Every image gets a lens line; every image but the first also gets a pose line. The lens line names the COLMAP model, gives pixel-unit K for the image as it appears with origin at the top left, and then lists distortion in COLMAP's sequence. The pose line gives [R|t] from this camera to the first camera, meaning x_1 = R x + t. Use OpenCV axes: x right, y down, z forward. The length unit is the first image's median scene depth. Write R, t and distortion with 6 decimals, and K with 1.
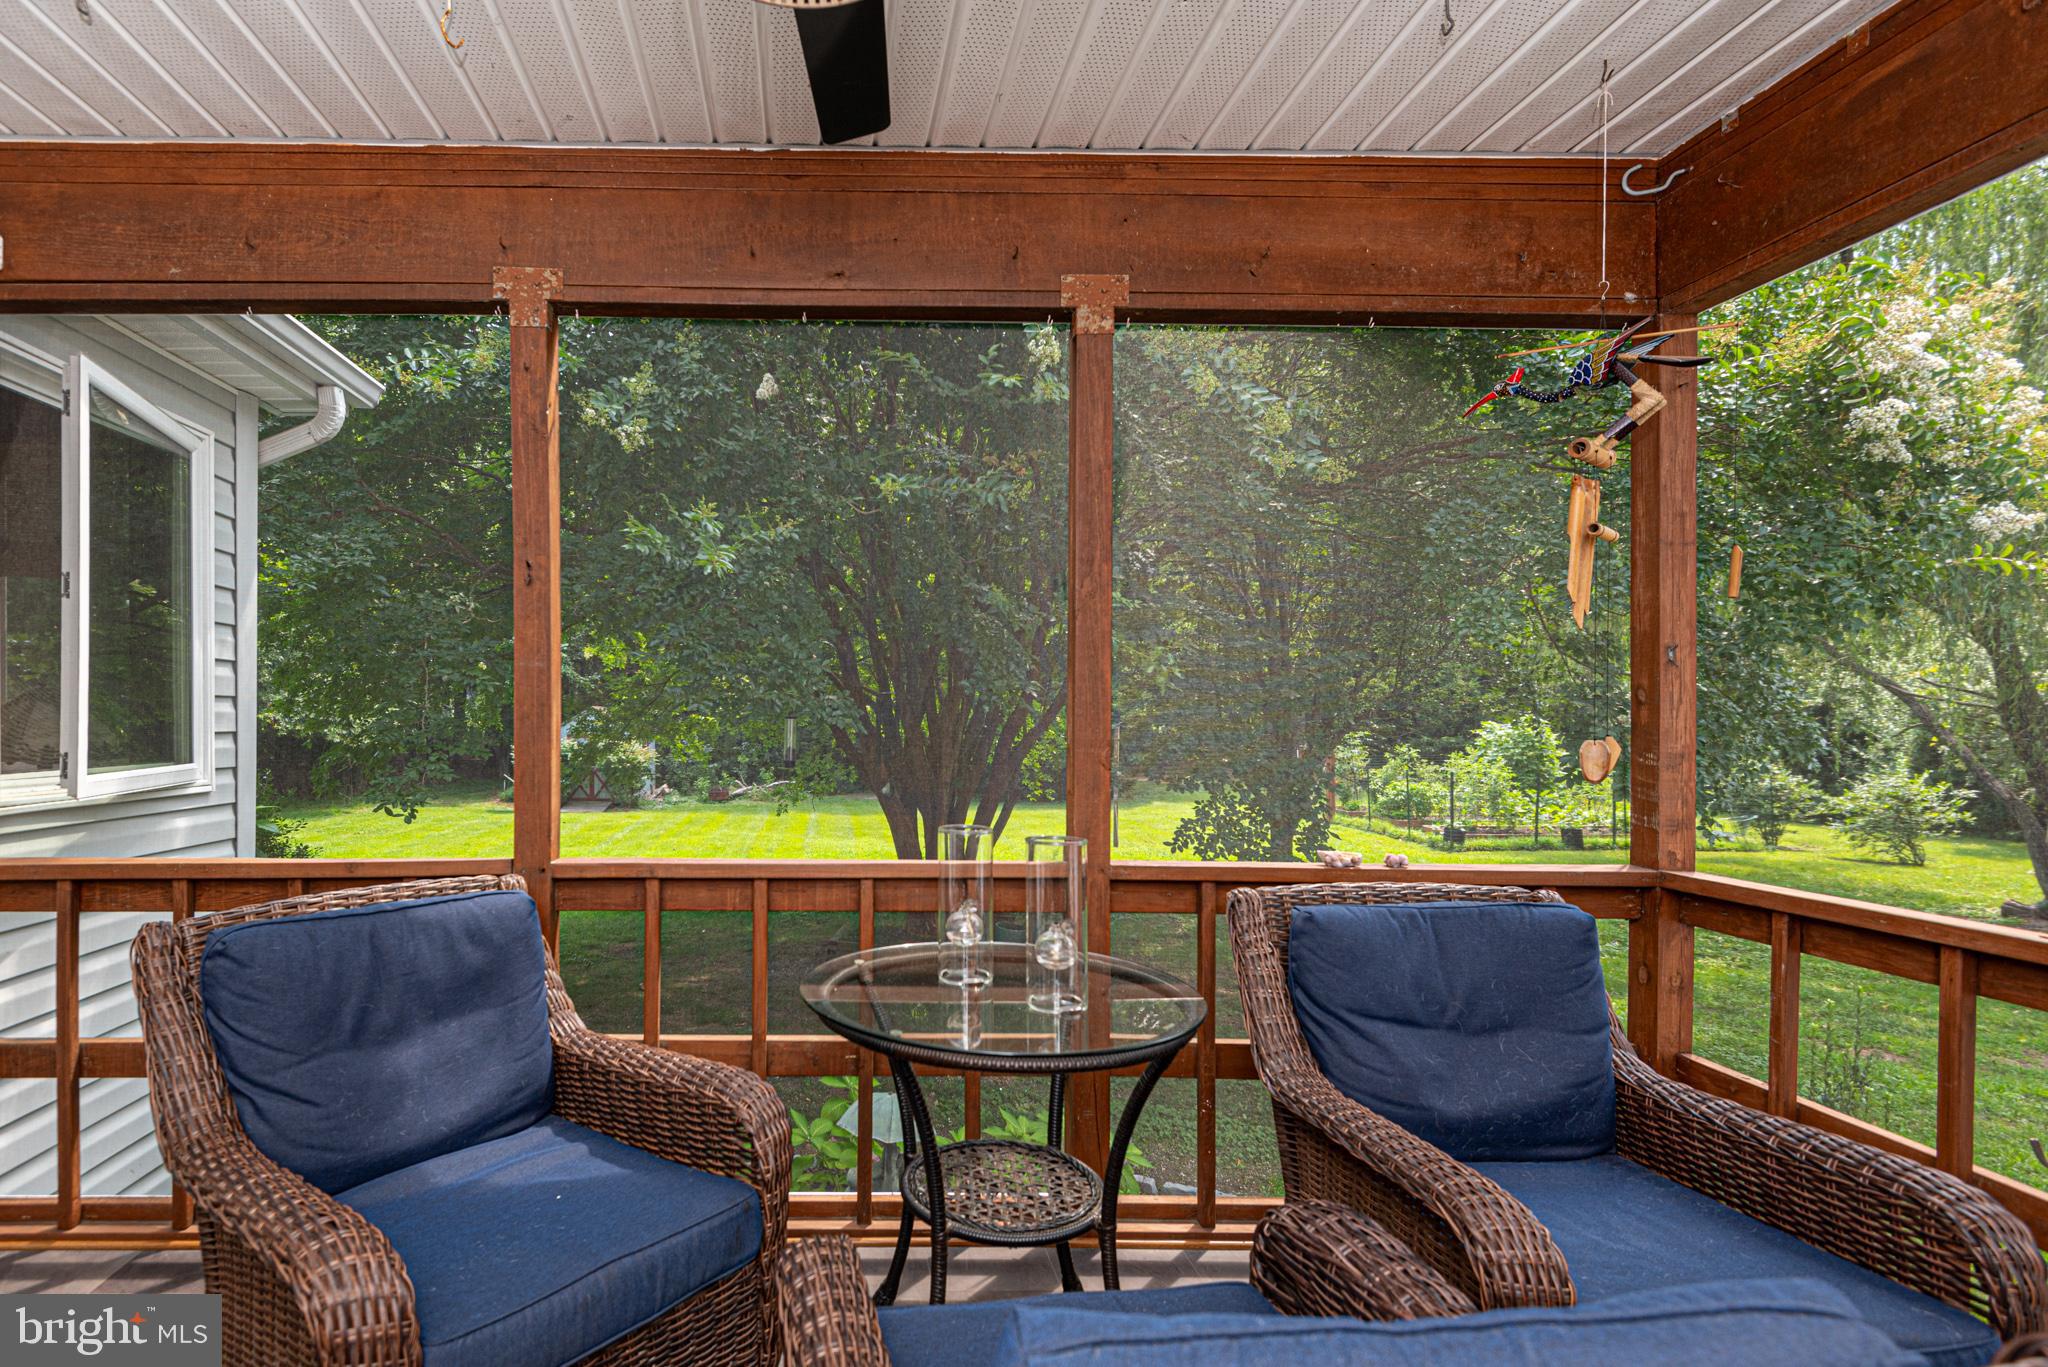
lens RADIAL K [[993.0, 0, 837.6], [0, 993.0, 736.5], [0, 0, 1]] dist [0.026399, -0.016404]
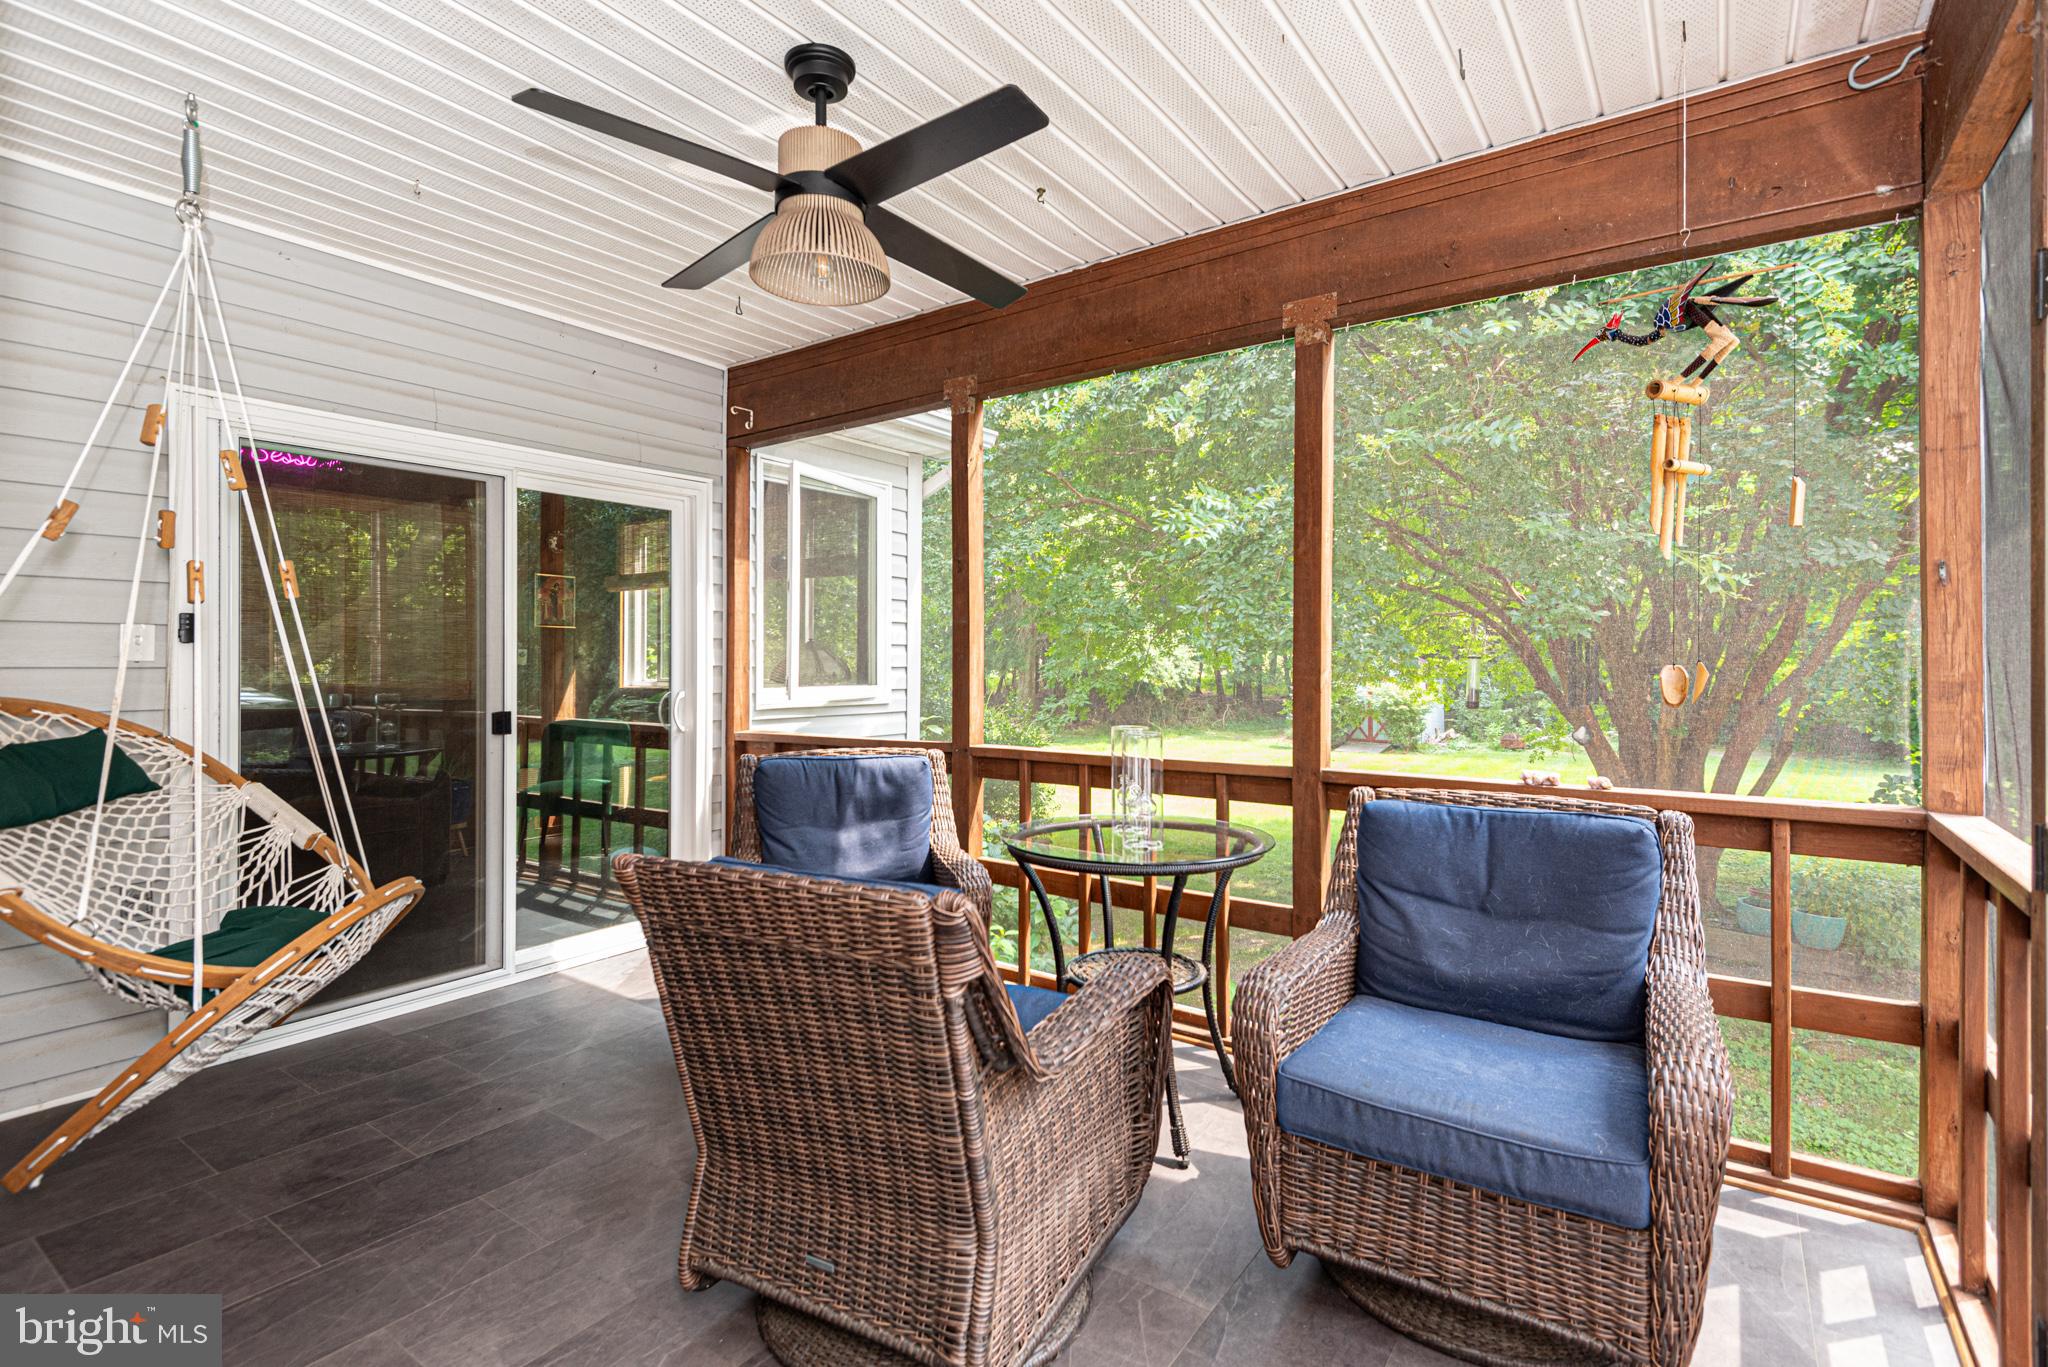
lens RADIAL K [[931.4, 0, 1025.9], [0, 931.4, 672.3], [0, 0, 1]] dist [0.025108, -0.013620]
pose [[0.815694, 0.002542, -0.578478, 0.636027], [-0.007540, 0.999952, -0.006238, 0.018950], [0.578434, 0.009451, 0.815674, -0.160662]]
